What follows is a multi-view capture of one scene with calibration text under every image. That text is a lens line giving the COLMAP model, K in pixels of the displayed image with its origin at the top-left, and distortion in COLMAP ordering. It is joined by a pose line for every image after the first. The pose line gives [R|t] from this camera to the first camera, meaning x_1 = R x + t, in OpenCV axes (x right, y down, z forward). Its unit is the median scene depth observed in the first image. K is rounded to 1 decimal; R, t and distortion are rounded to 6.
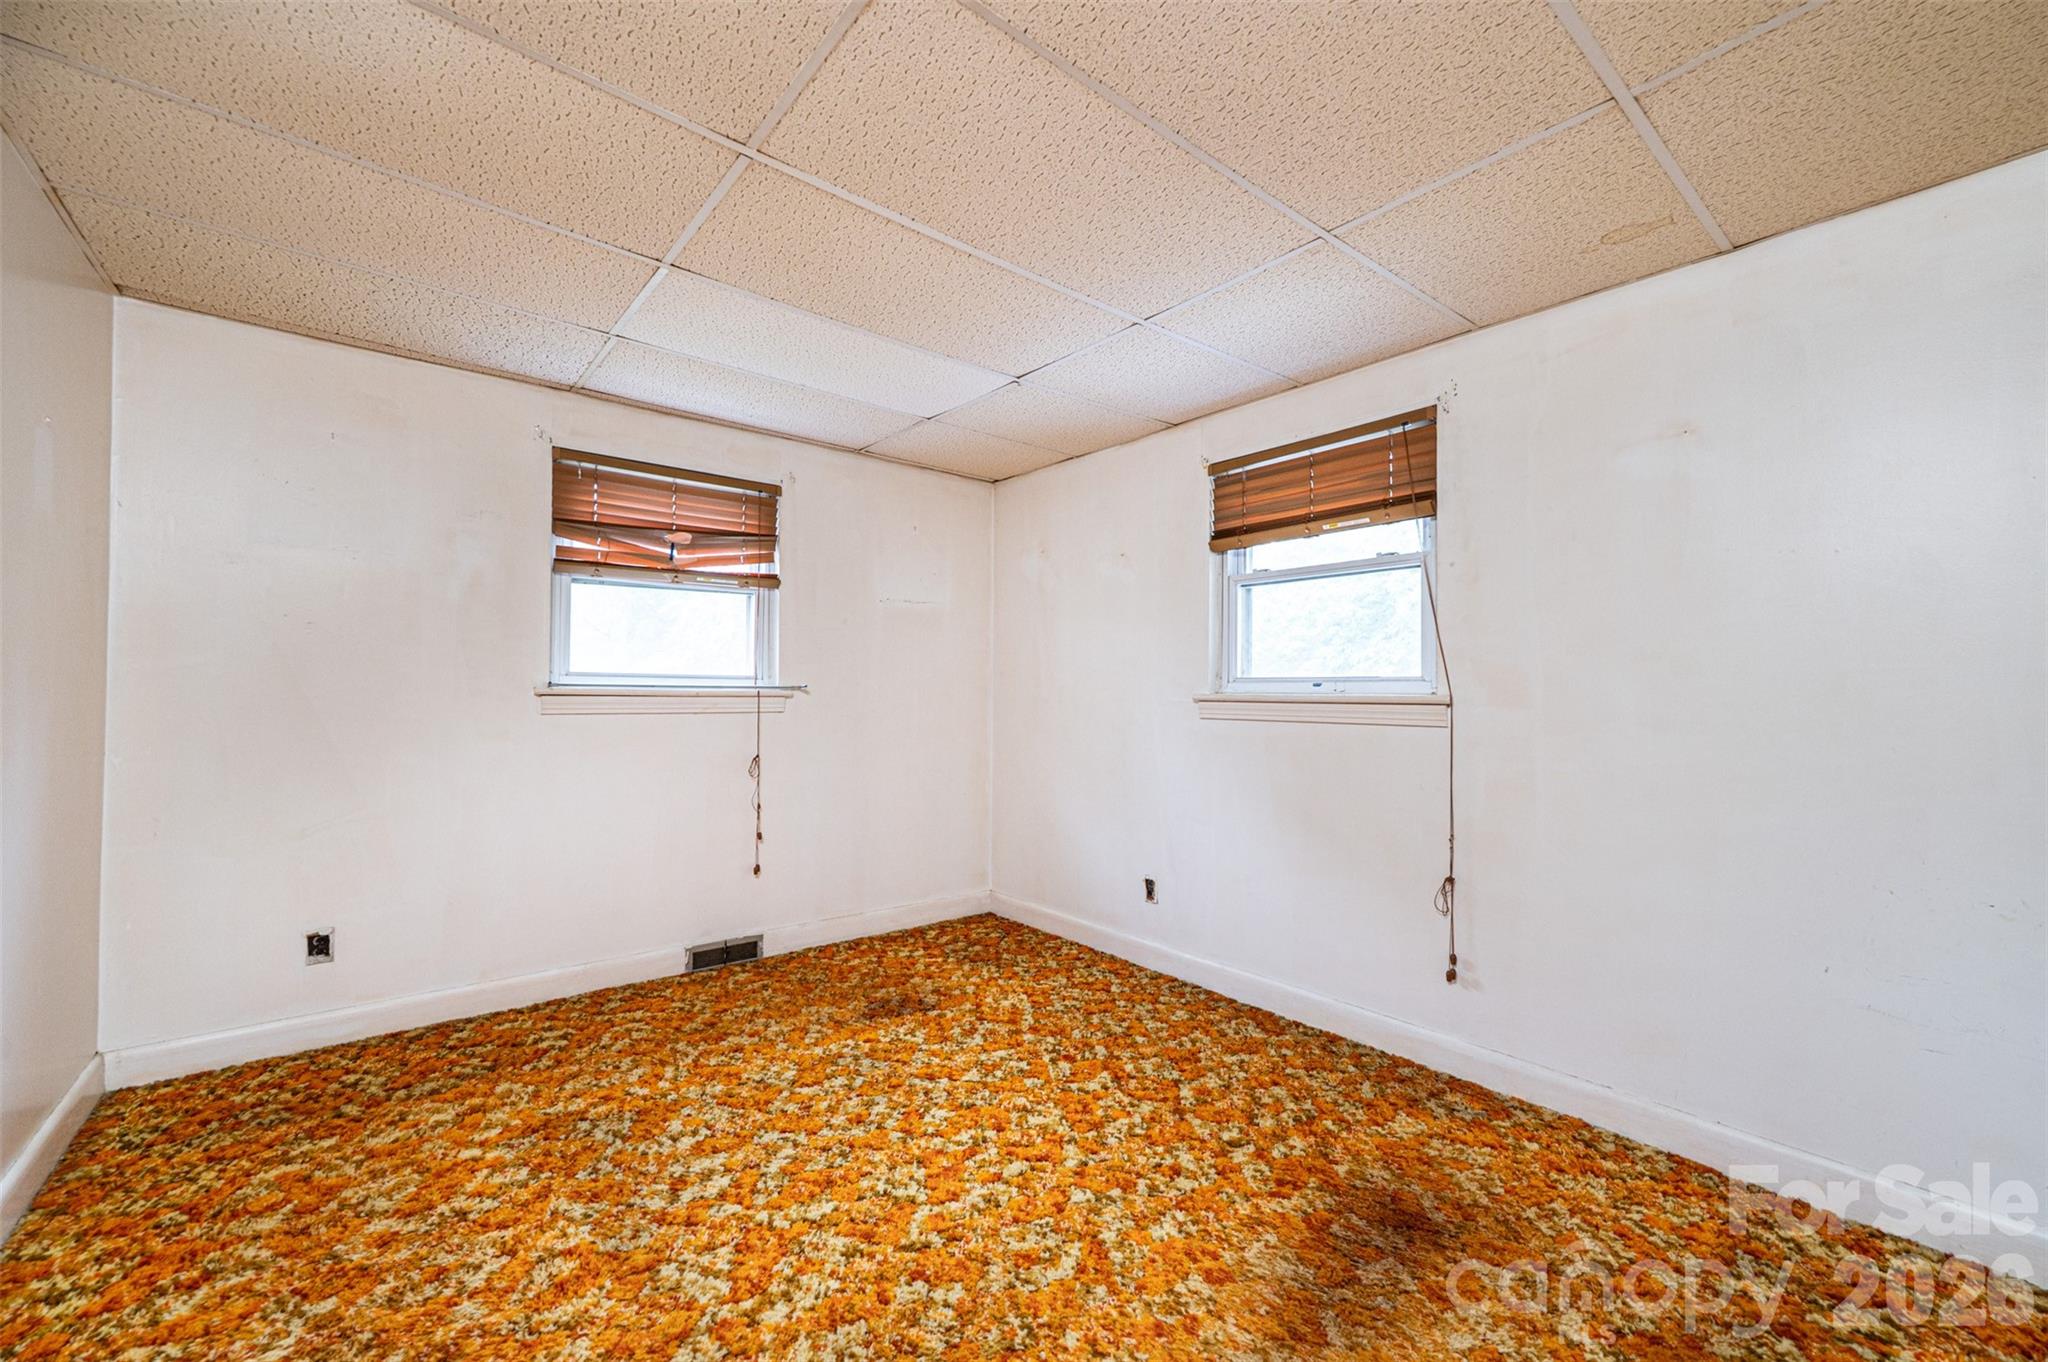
lens RADIAL K [[813.9, 0, 1026.8], [0, 813.9, 683.0], [0, 0, 1]] dist [-0.001182, 0.000027]
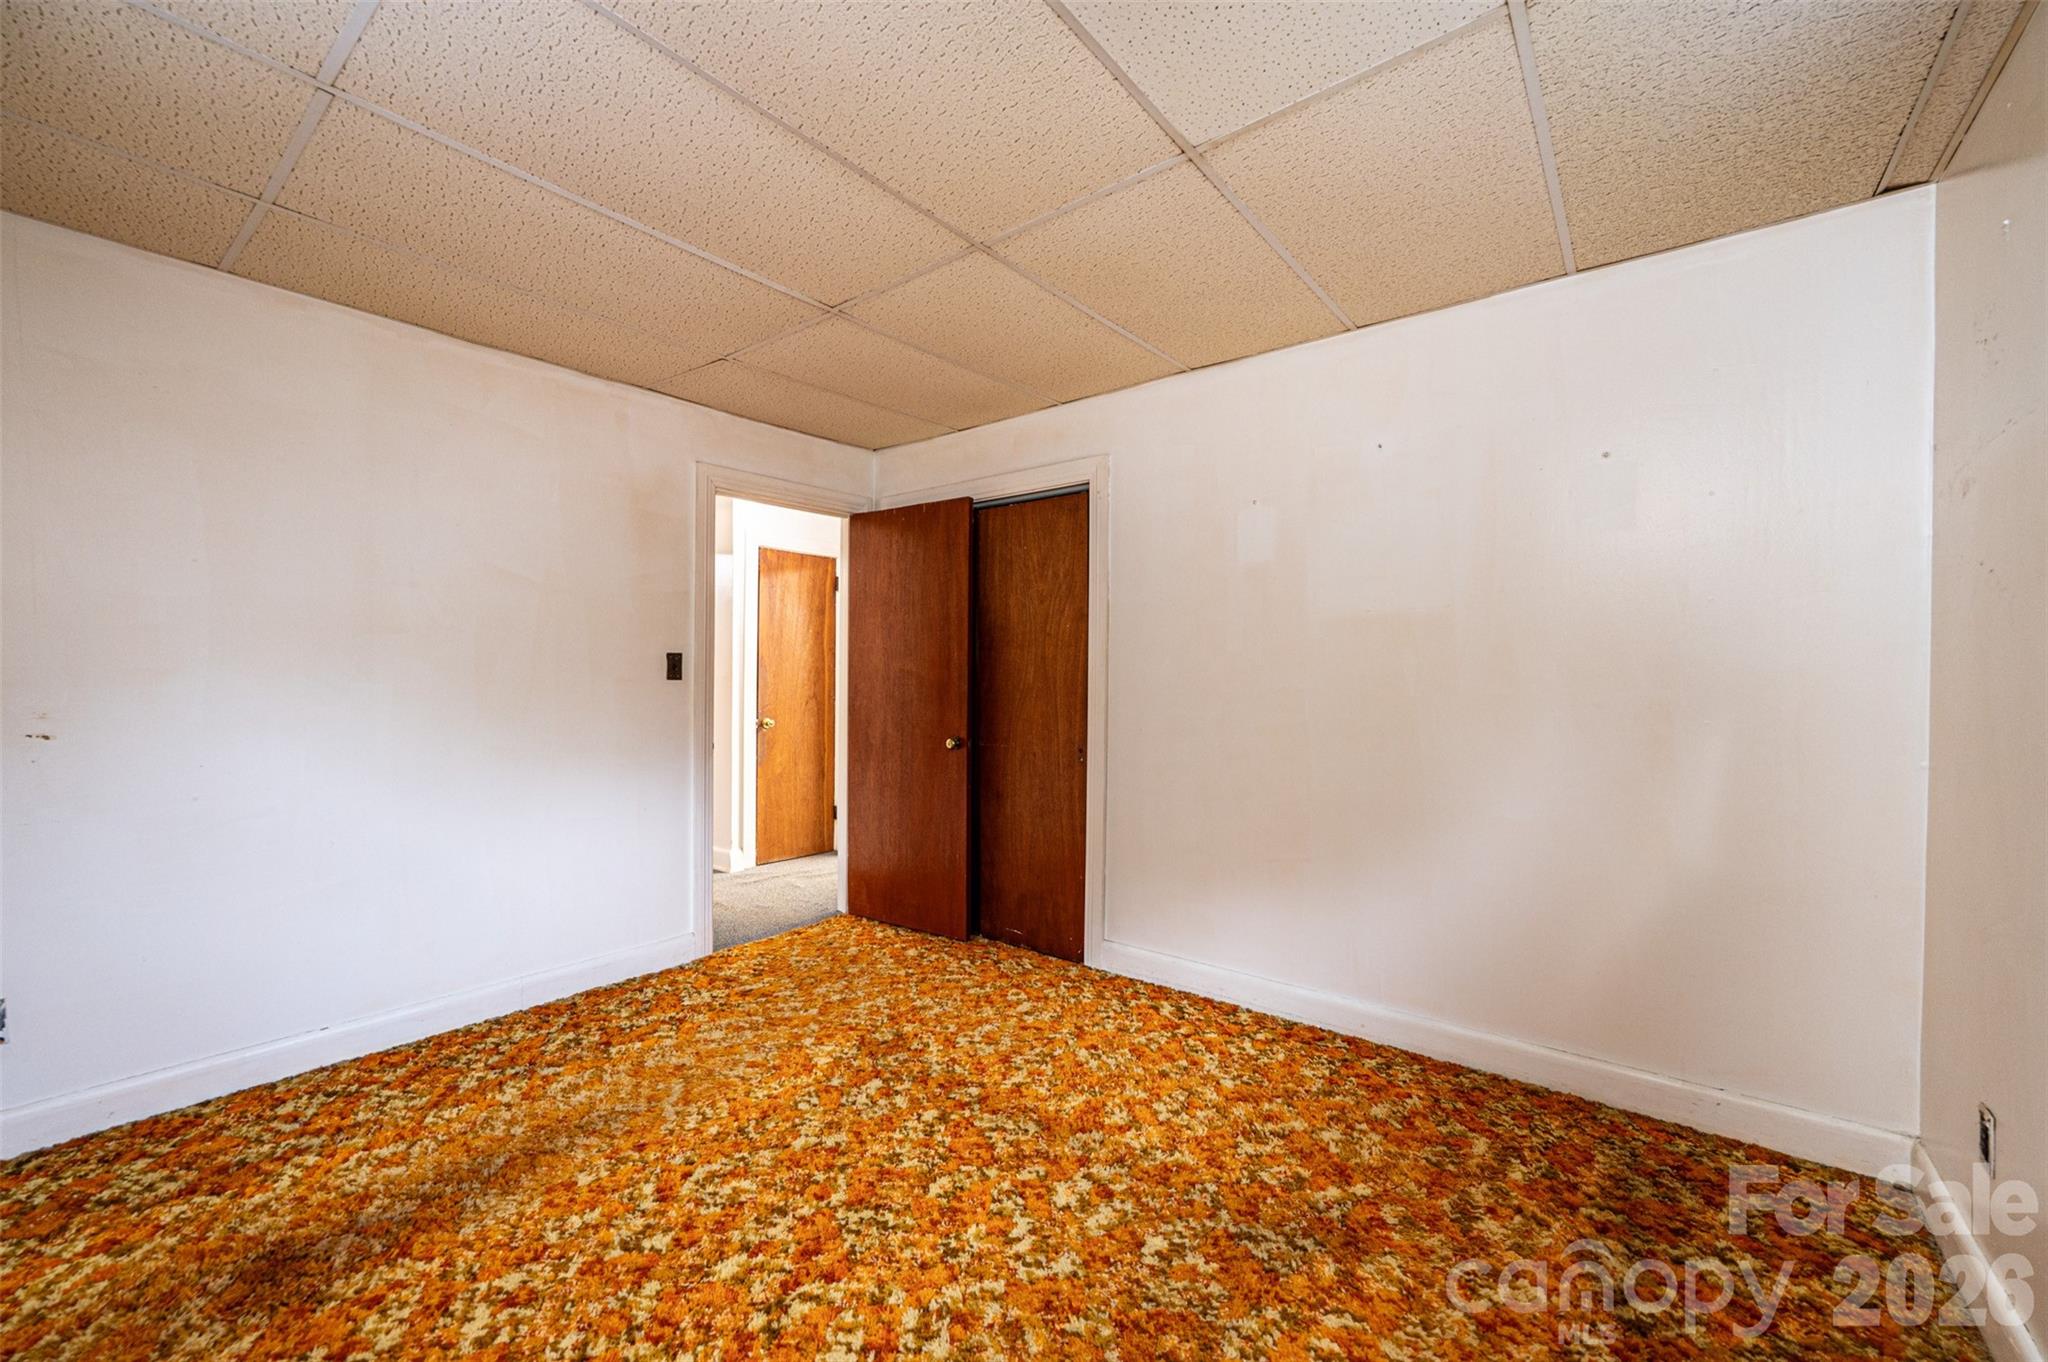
lens RADIAL K [[813.9, 0, 1026.8], [0, 813.9, 683.0], [0, 0, 1]] dist [-0.001182, 0.000027]
pose [[-0.976150, -0.009991, -0.216868, -0.097745], [-0.009864, 0.999950, -0.001668, 0.014170], [0.216874, 0.000511, -0.976200, 1.495165]]
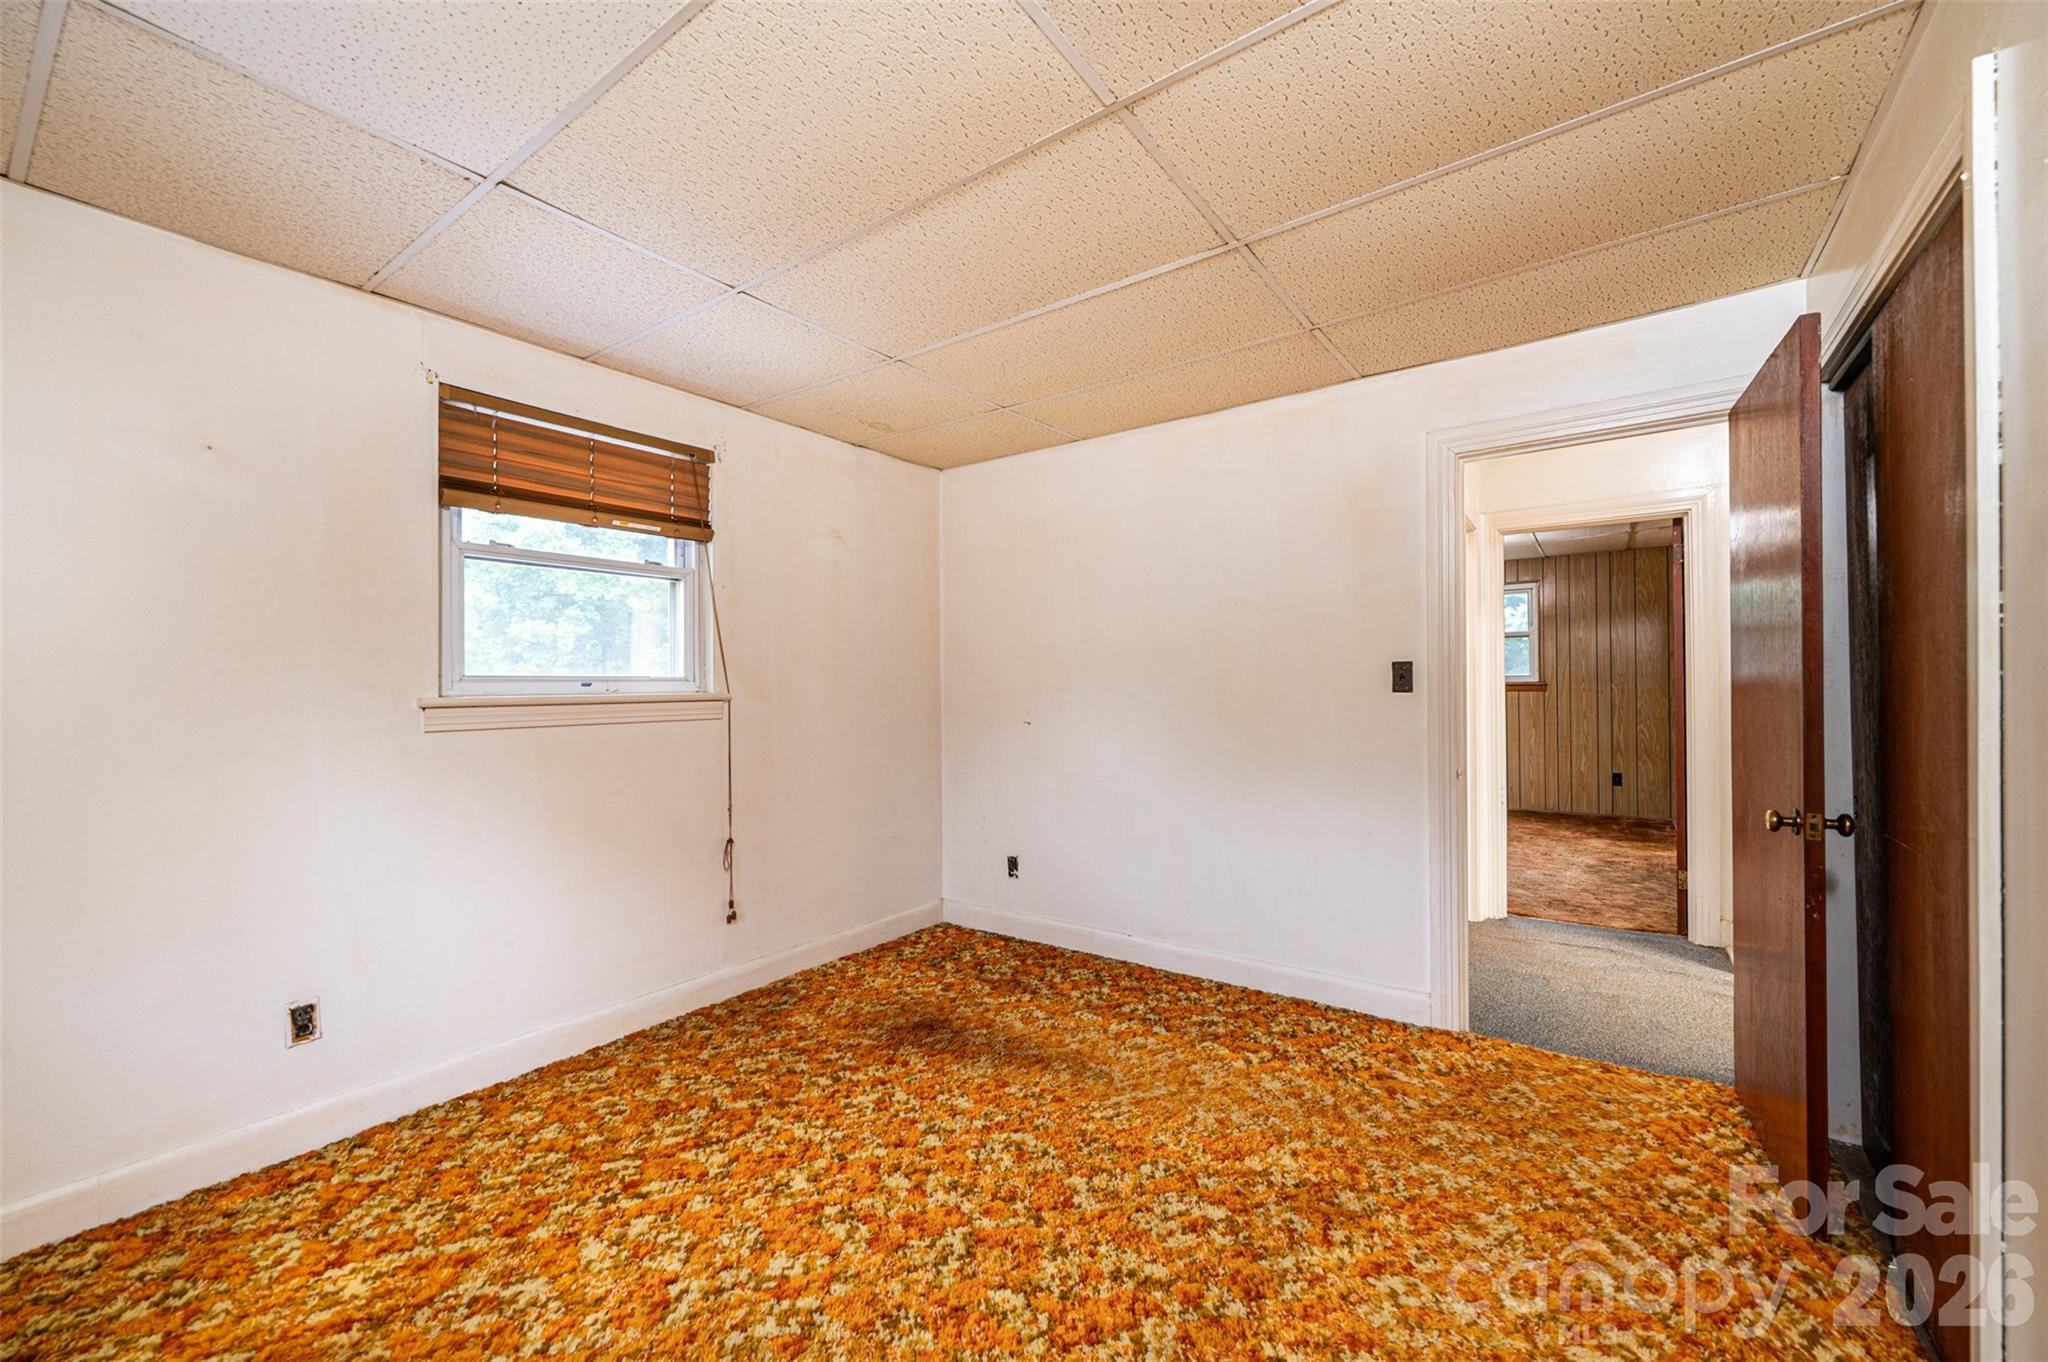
lens RADIAL K [[813.9, 0, 1026.8], [0, 813.9, 683.0], [0, 0, 1]] dist [-0.001182, 0.000027]
pose [[-0.257779, -0.000969, 0.966203, -0.804530], [-0.001046, 0.999999, 0.000723, -0.001038], [-0.966203, -0.000824, -0.257780, 0.890527]]
